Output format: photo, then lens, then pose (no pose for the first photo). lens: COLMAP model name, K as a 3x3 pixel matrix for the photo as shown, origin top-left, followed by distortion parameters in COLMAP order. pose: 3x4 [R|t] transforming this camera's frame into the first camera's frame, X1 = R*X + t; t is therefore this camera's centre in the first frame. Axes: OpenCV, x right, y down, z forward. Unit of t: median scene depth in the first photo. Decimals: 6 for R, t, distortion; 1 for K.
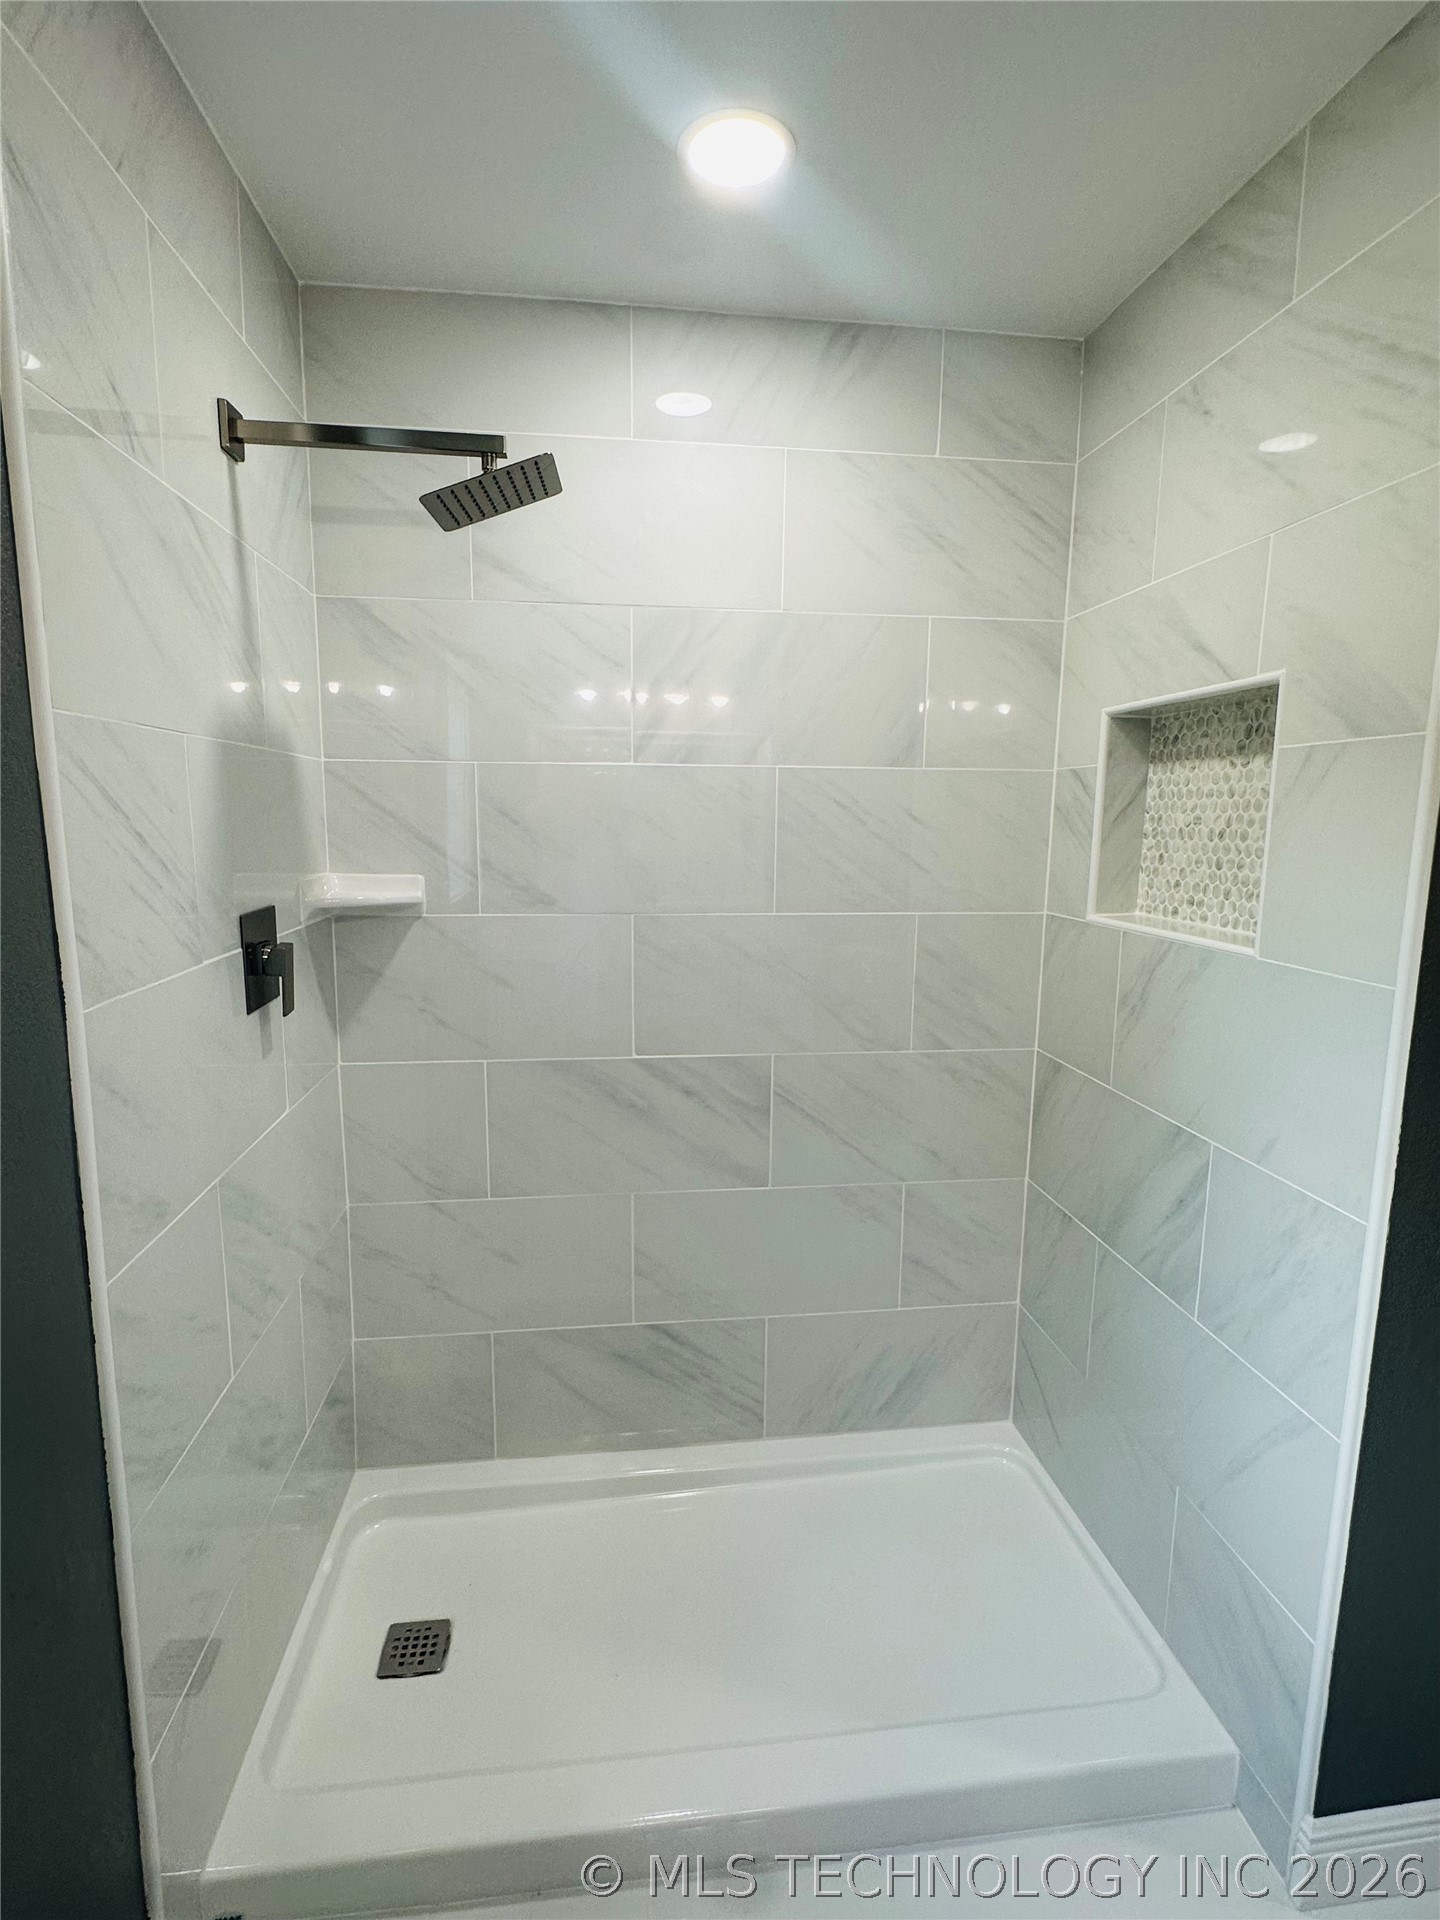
lens RADIAL K [[945.2, 0, 719.1], [0, 945.2, 952.4], [0, 0, 1]] dist [0.002588, -0.000486]
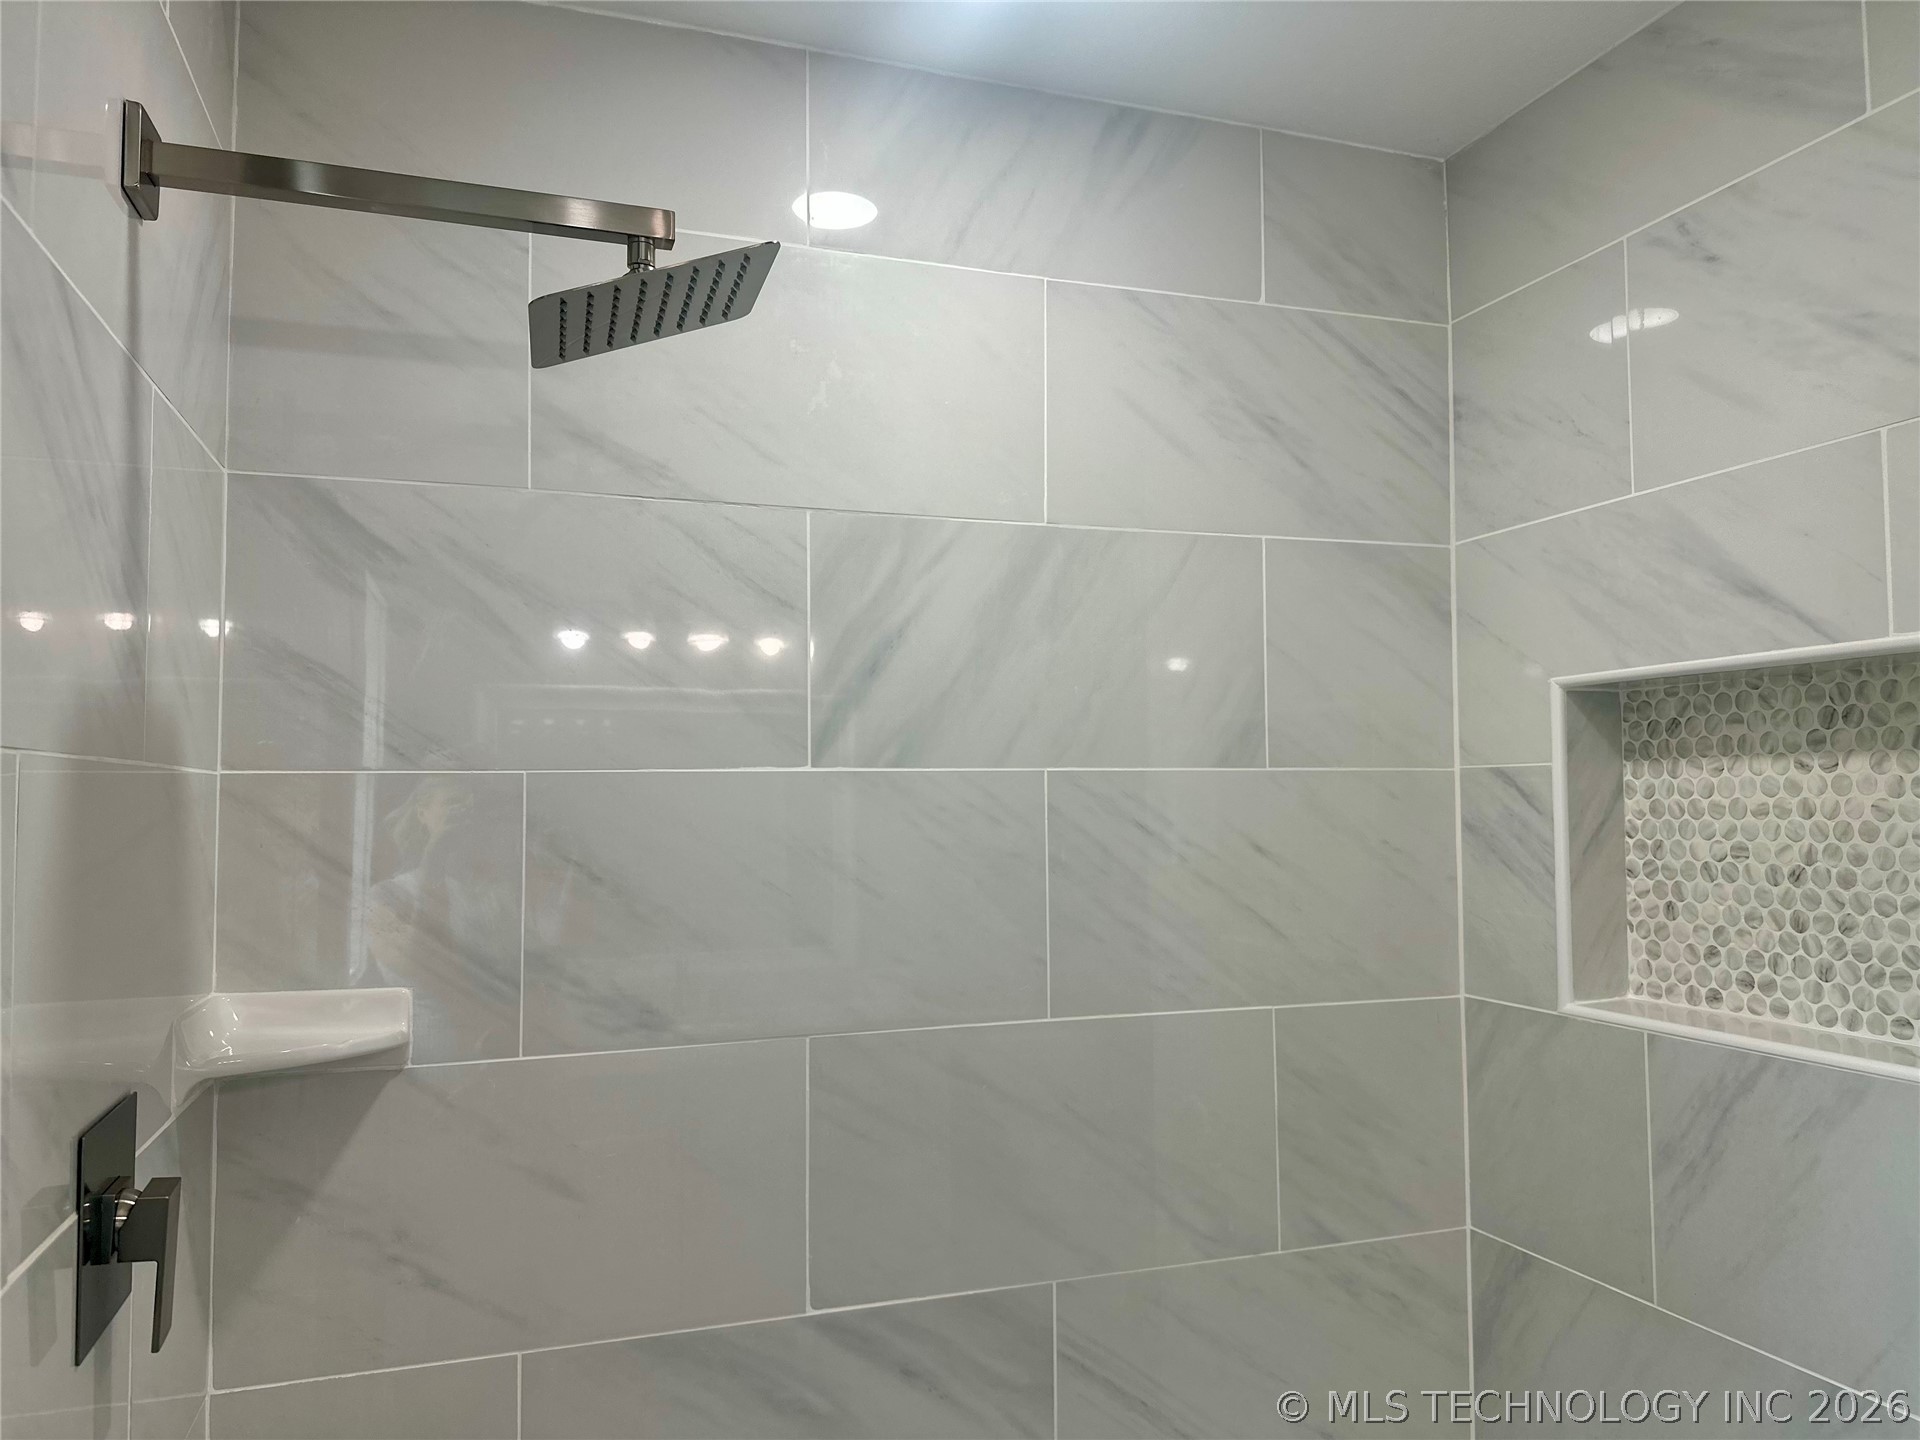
lens RADIAL K [[1353.4, 0, 946.5], [0, 1353.4, 715.5], [0, 0, 1]] dist [0.051366, -0.052253]
pose [[0.977036, -0.005462, 0.213005, -0.190012], [0.048558, 0.979075, -0.197624, -0.067433], [-0.207469, 0.203428, 0.956856, 0.197453]]
